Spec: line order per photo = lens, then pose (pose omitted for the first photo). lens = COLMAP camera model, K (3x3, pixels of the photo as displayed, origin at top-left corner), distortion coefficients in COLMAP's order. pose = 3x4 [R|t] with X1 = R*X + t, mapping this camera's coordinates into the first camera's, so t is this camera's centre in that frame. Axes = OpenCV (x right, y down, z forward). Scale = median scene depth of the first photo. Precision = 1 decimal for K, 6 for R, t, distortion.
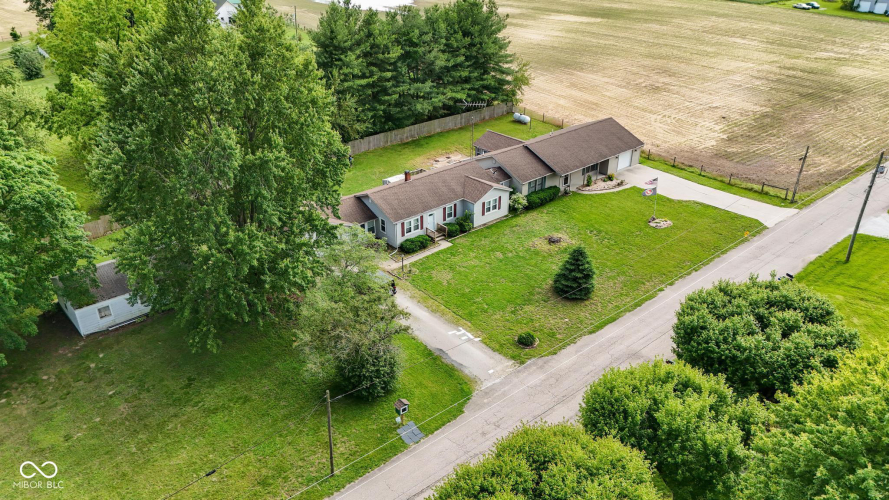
lens RADIAL K [[658.1, 0, 443.2], [0, 658.1, 248.4], [0, 0, 1]] dist [0.062945, -0.042354]
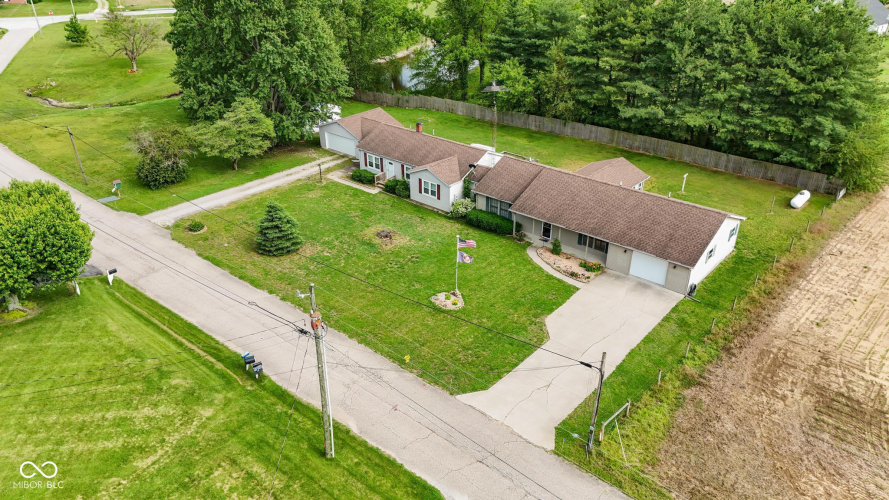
lens RADIAL K [[658.1, 0, 445.3], [0, 658.1, 245.7], [0, 0, 1]] dist [0.062945, -0.042354]
pose [[0.151279, 0.459845, -0.875019, 0.874331], [-0.453872, 0.818691, 0.351775, -0.317669], [0.878132, 0.343930, 0.332562, 0.708527]]
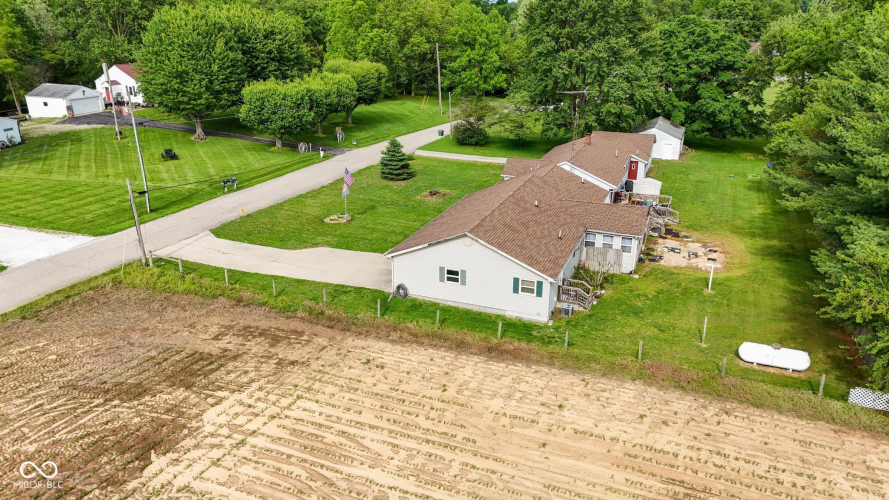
lens RADIAL K [[658.1, 0, 438.3], [0, 658.1, 247.9], [0, 0, 1]] dist [0.062945, -0.042354]
pose [[-0.889899, 0.157351, -0.428159, 0.551944], [-0.208929, 0.693781, 0.689214, -0.589688], [0.405497, 0.702786, -0.584520, 1.496845]]
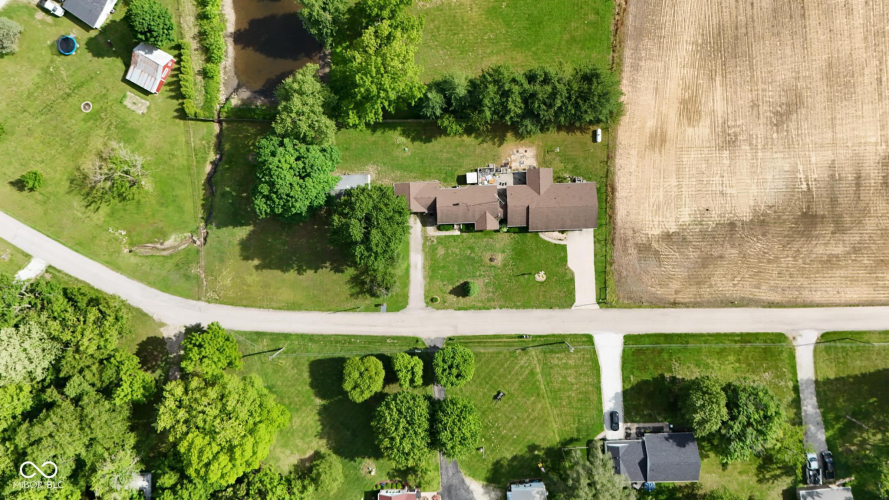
lens RADIAL K [[658.1, 0, 444.1], [0, 658.1, 252.3], [0, 0, 1]] dist [0.062945, -0.042354]
pose [[0.775761, 0.630686, -0.020742, 0.056064], [-0.259542, 0.348861, 0.900519, -1.971927], [0.575181, -0.693204, 0.434322, -0.133590]]
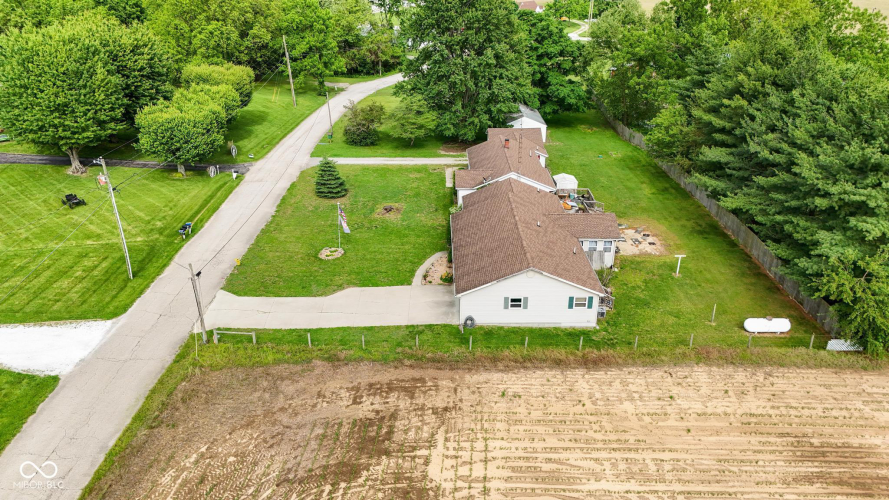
lens RADIAL K [[658.1, 0, 440.2], [0, 658.1, 250.7], [0, 0, 1]] dist [0.062945, -0.042354]
pose [[-0.652399, 0.324002, -0.685127, 0.798931], [-0.343907, 0.679013, 0.648590, -0.635819], [0.675354, 0.658759, -0.331561, 1.327109]]
